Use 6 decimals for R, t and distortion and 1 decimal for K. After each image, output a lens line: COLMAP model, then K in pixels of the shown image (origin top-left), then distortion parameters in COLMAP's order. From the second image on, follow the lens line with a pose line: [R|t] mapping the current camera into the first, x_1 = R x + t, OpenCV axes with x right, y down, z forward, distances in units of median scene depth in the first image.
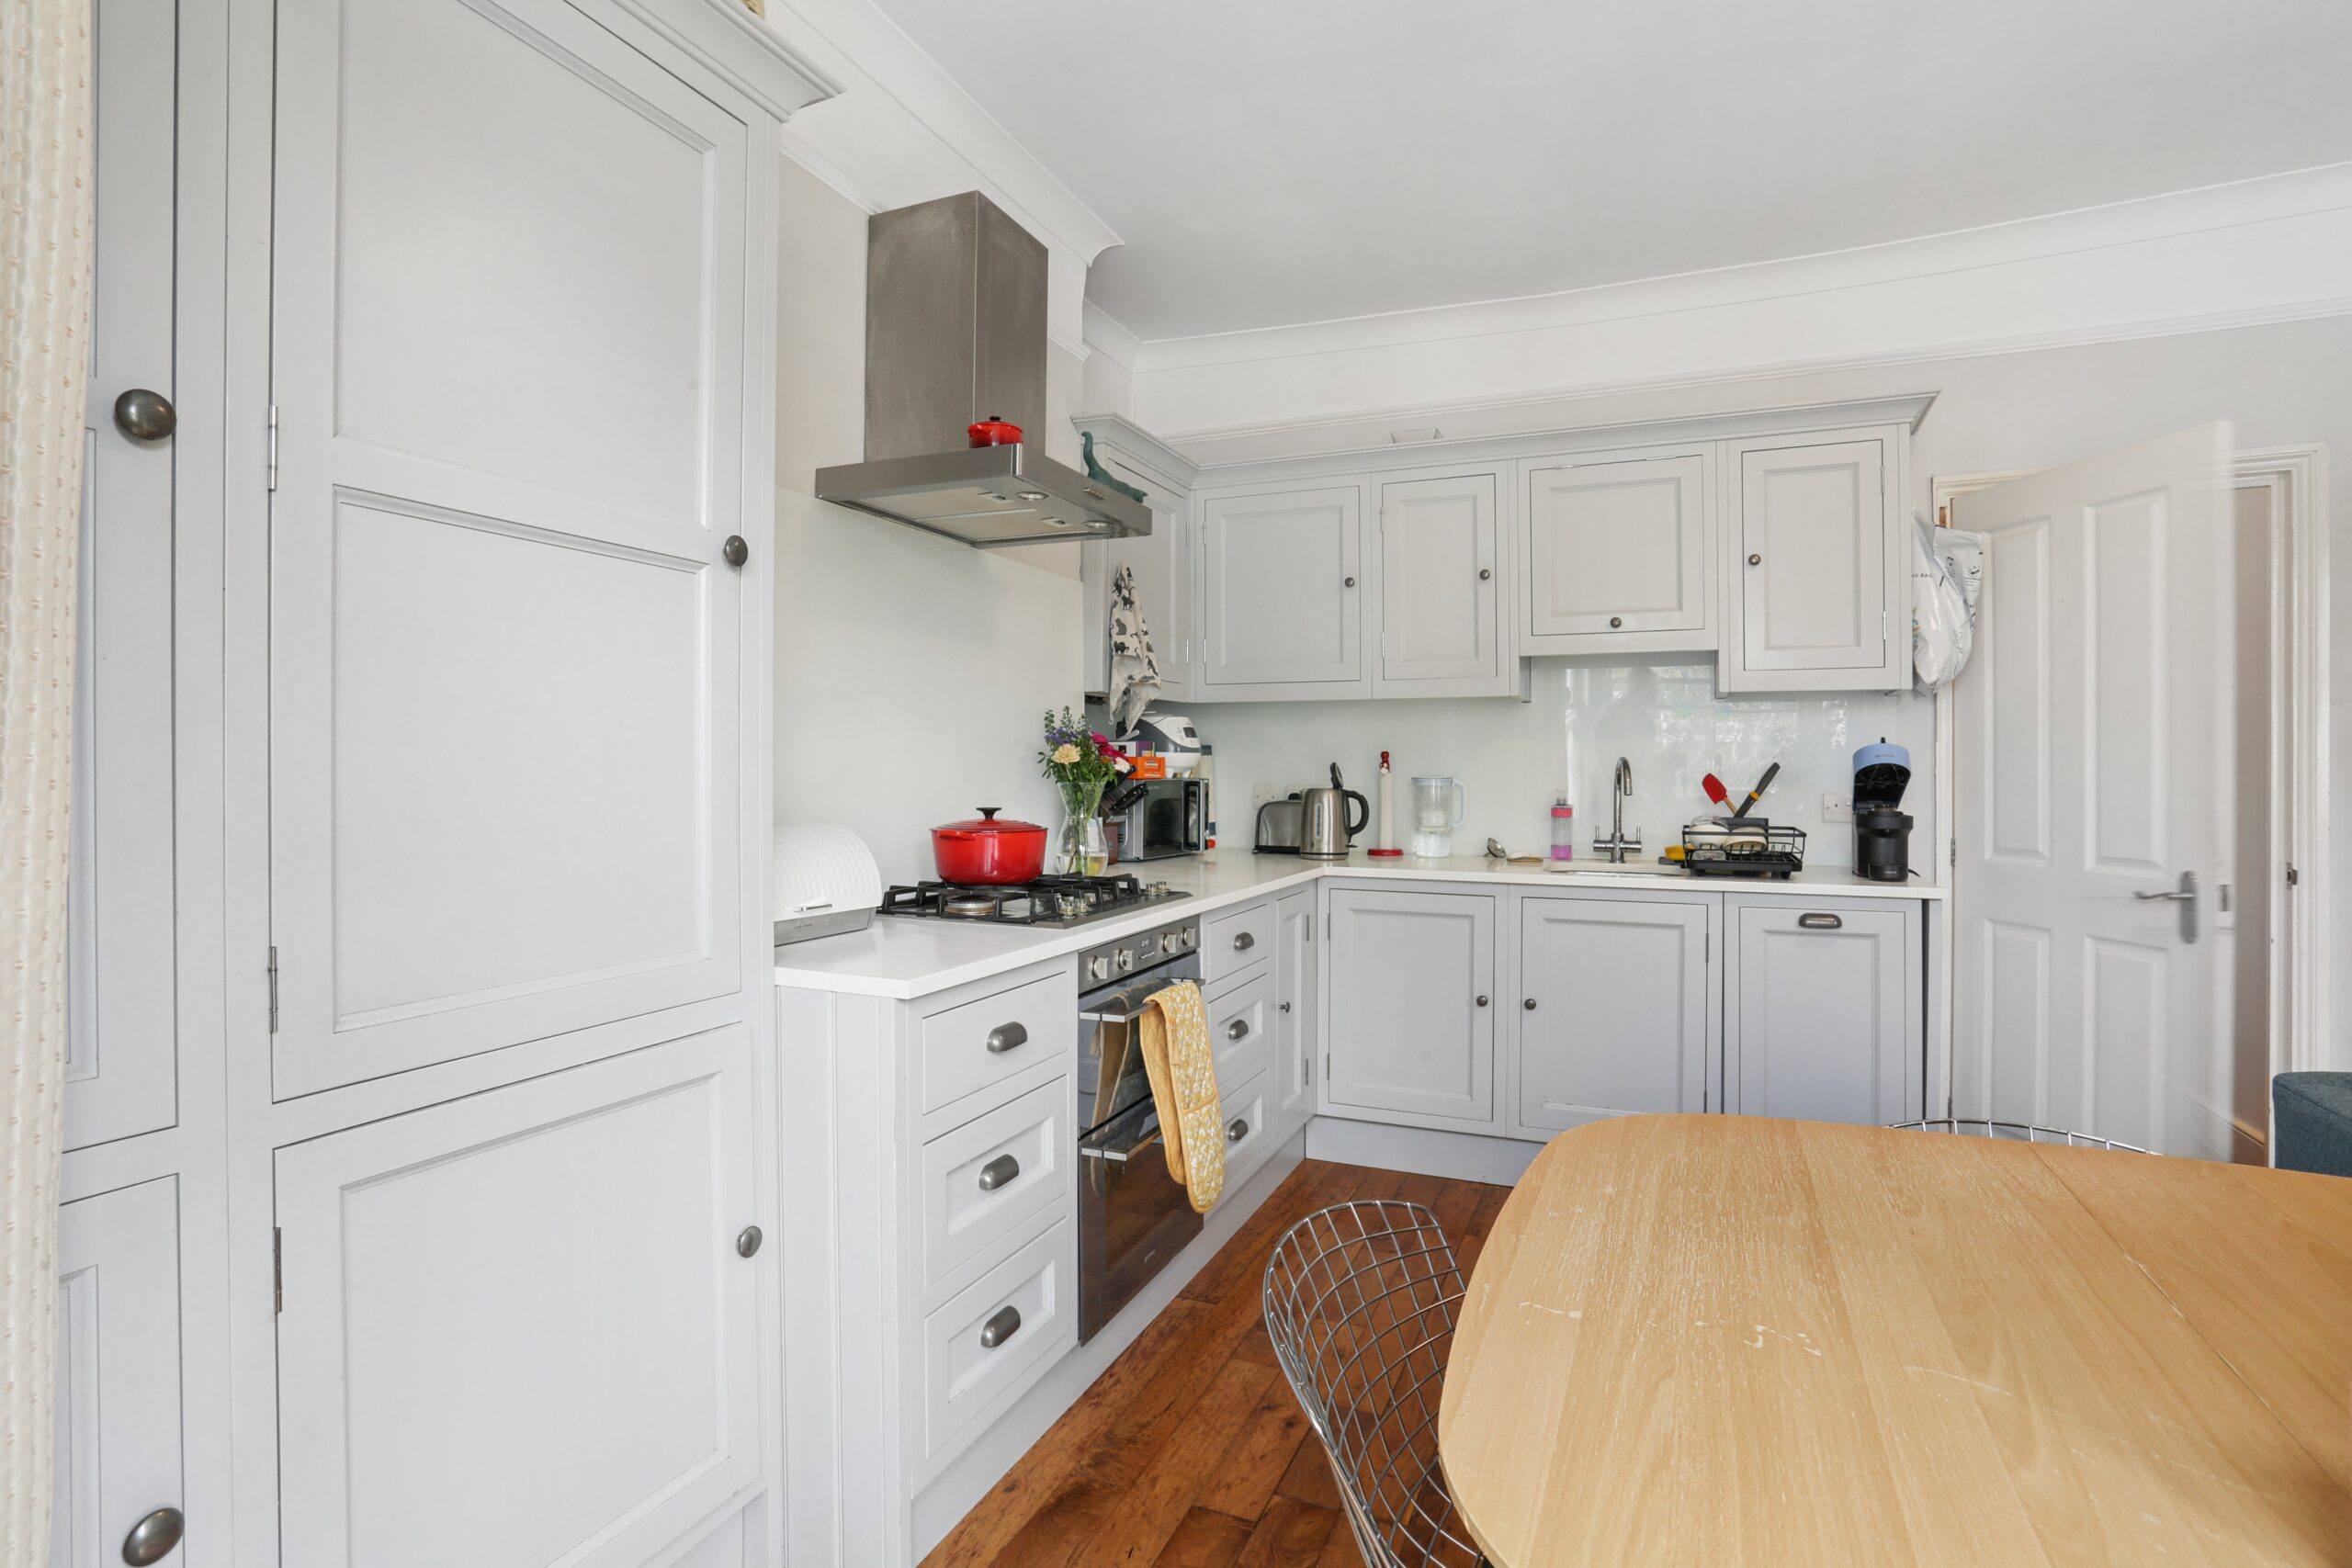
lens RADIAL K [[1152.7, 0, 1174.2], [0, 1152.7, 748.3], [0, 0, 1]] dist [-0.061810, 0.038789]
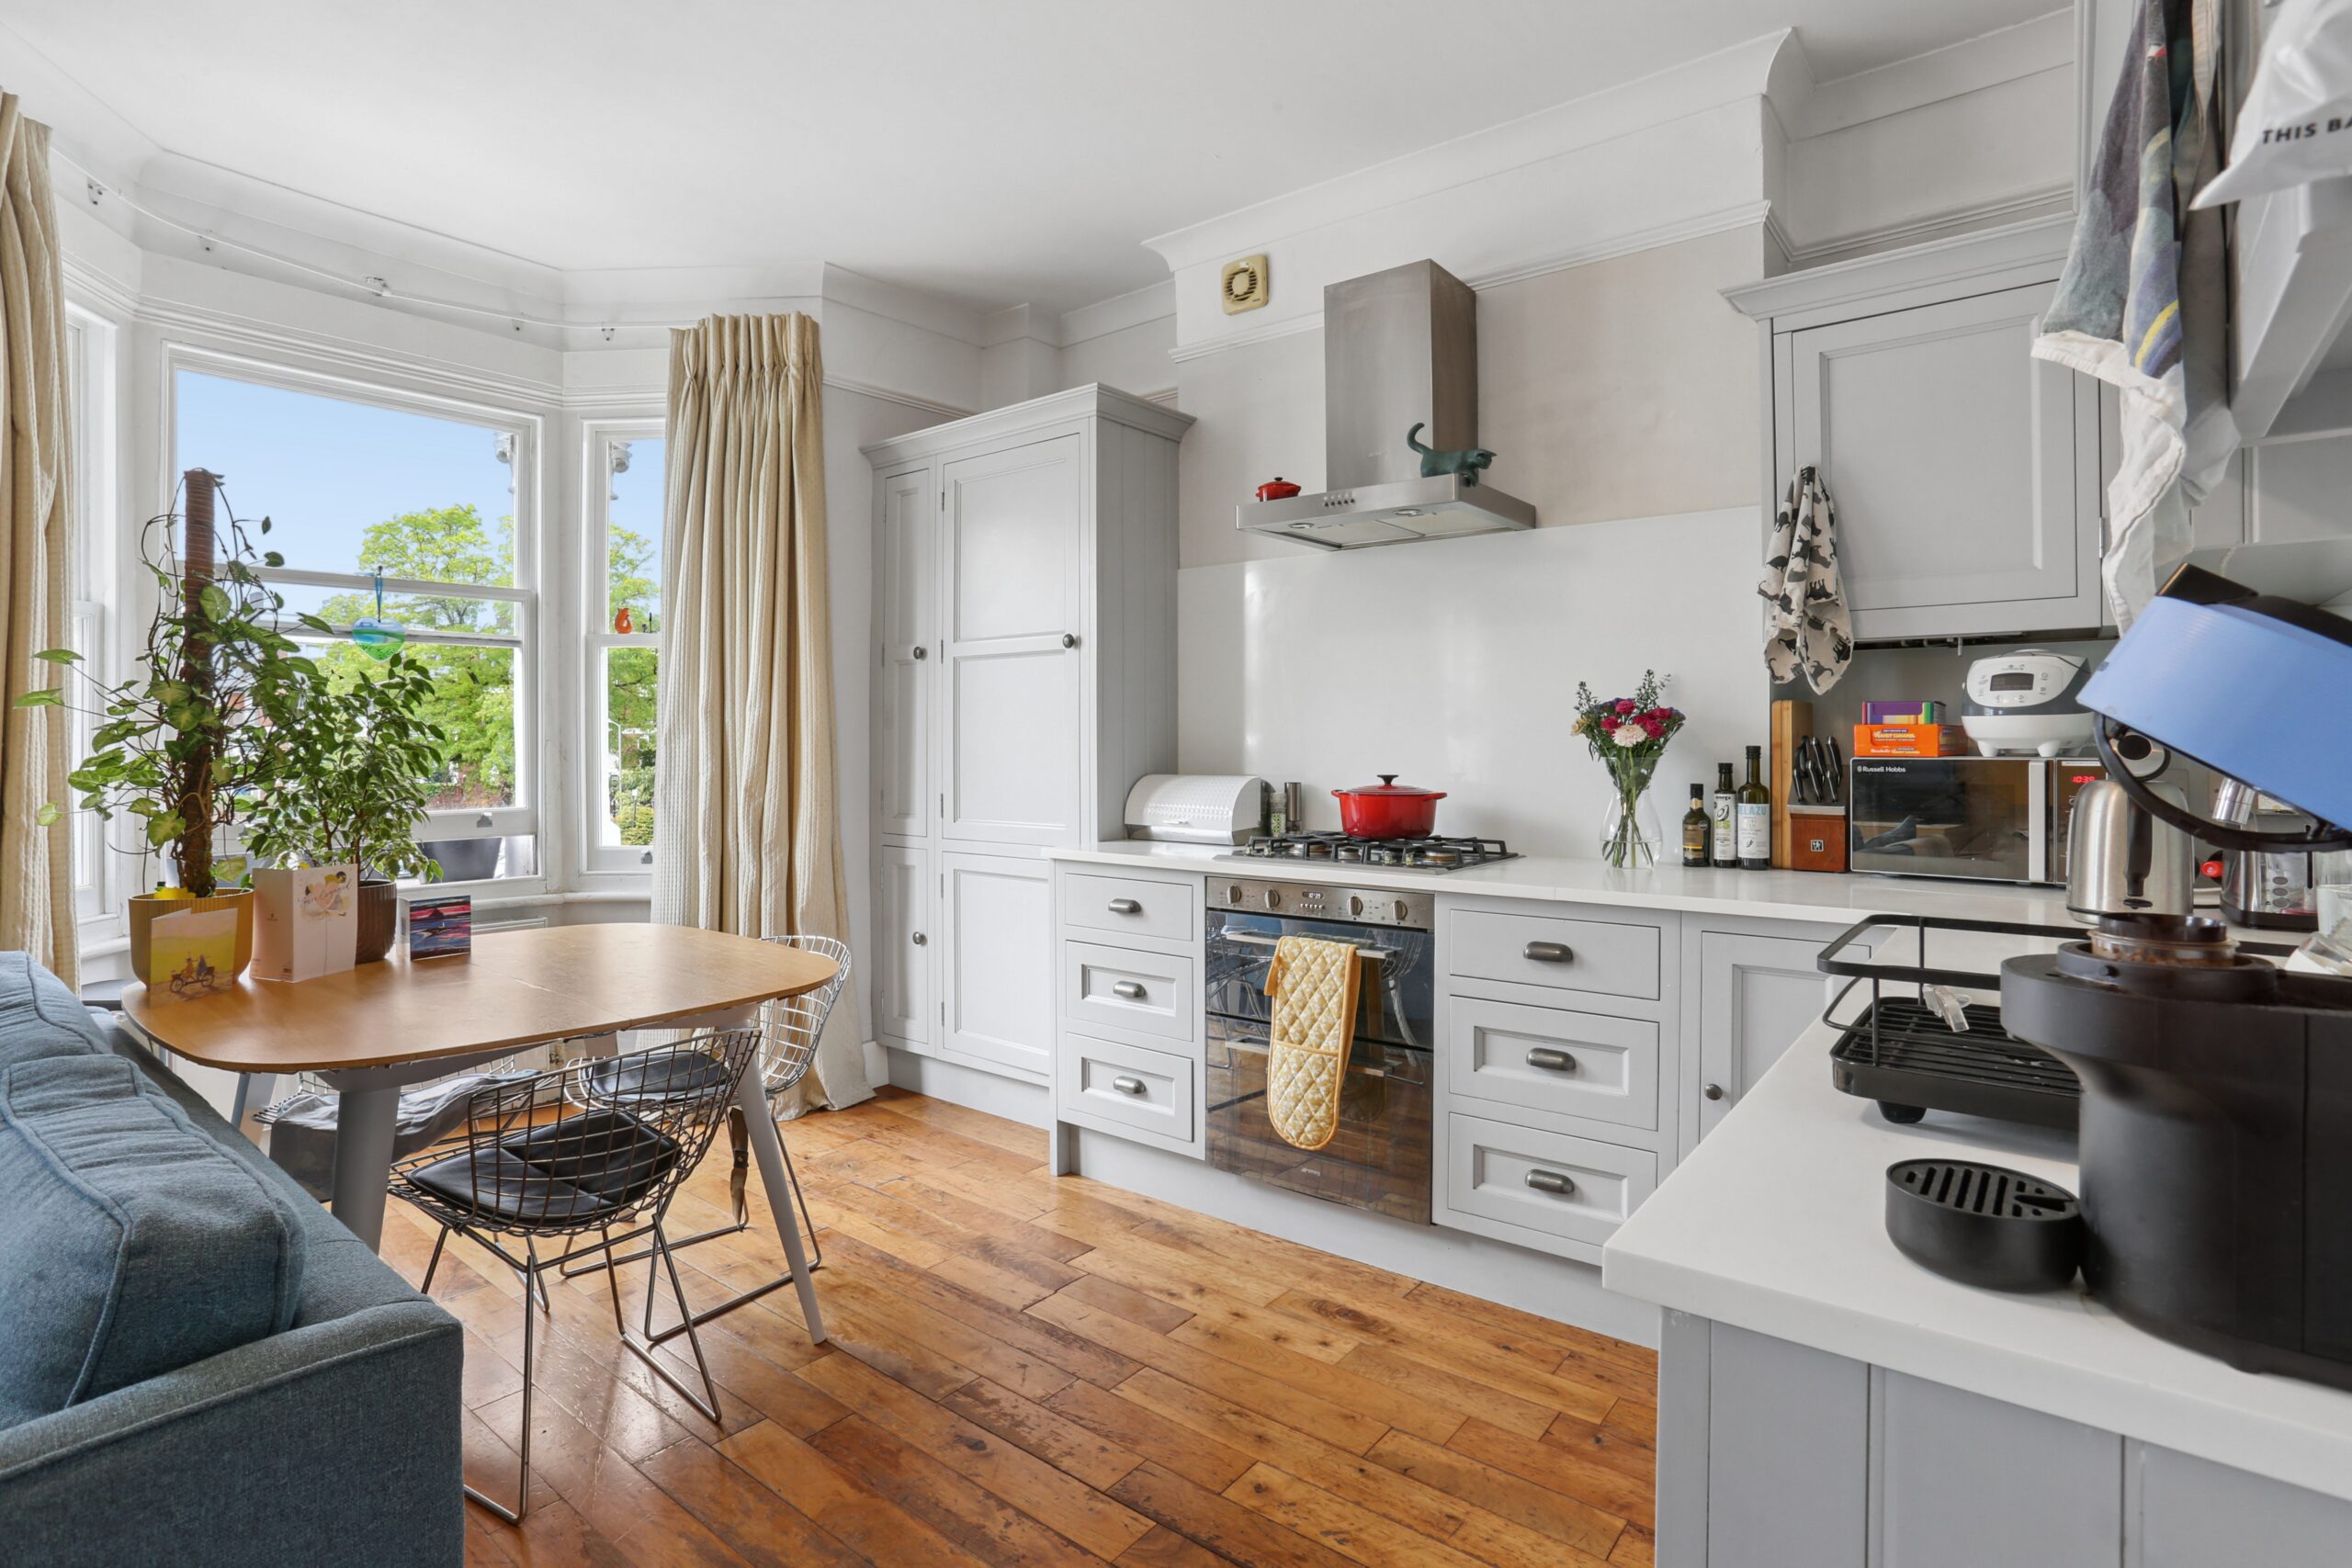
lens RADIAL K [[1173.4, 0, 1172.2], [0, 1173.4, 736.0], [0, 0, 1]] dist [-0.065782, 0.041794]
pose [[-0.255124, -0.006920, -0.966884, 0.909366], [0.016614, 0.999795, -0.011539, 0.018270], [0.966766, -0.019008, -0.254957, 0.933982]]
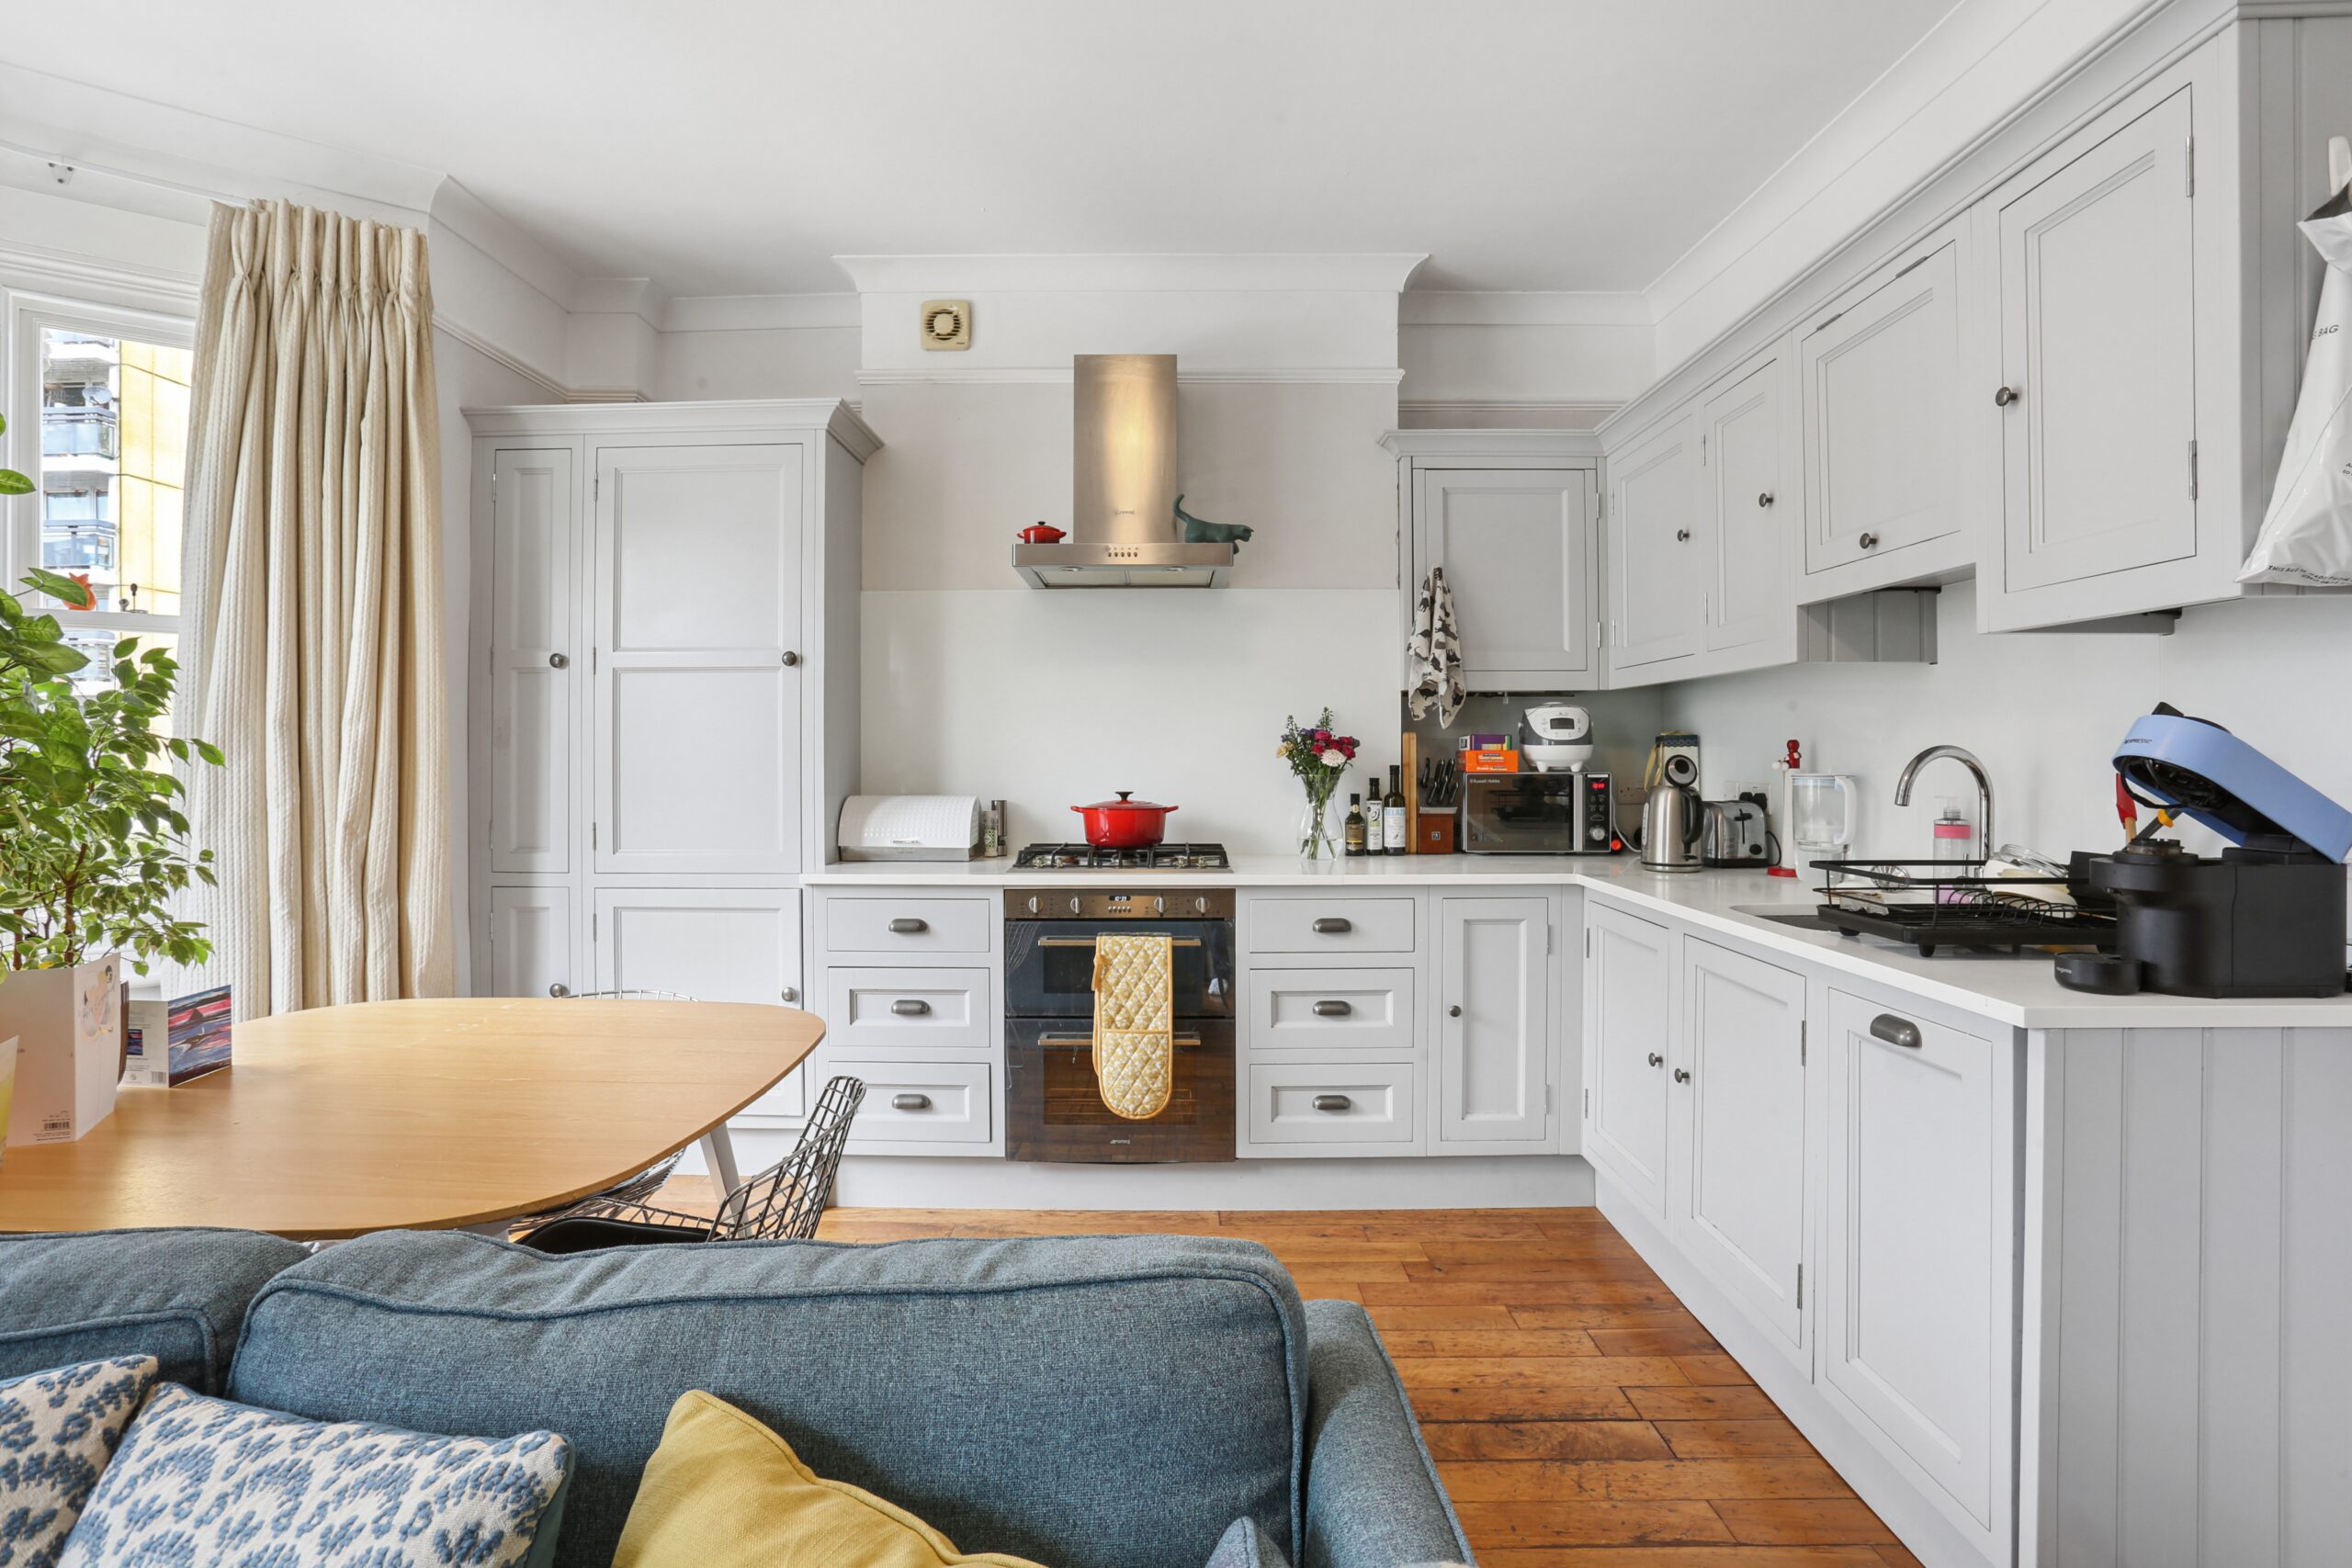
lens RADIAL K [[1152.7, 0, 1174.2], [0, 1152.7, 748.3], [0, 0, 1]] dist [-0.061810, 0.038789]
pose [[0.392650, -0.009288, -0.919641, 0.959263], [0.018241, 0.999831, -0.002310, 0.003470], [0.919507, -0.015868, 0.392753, 0.441359]]
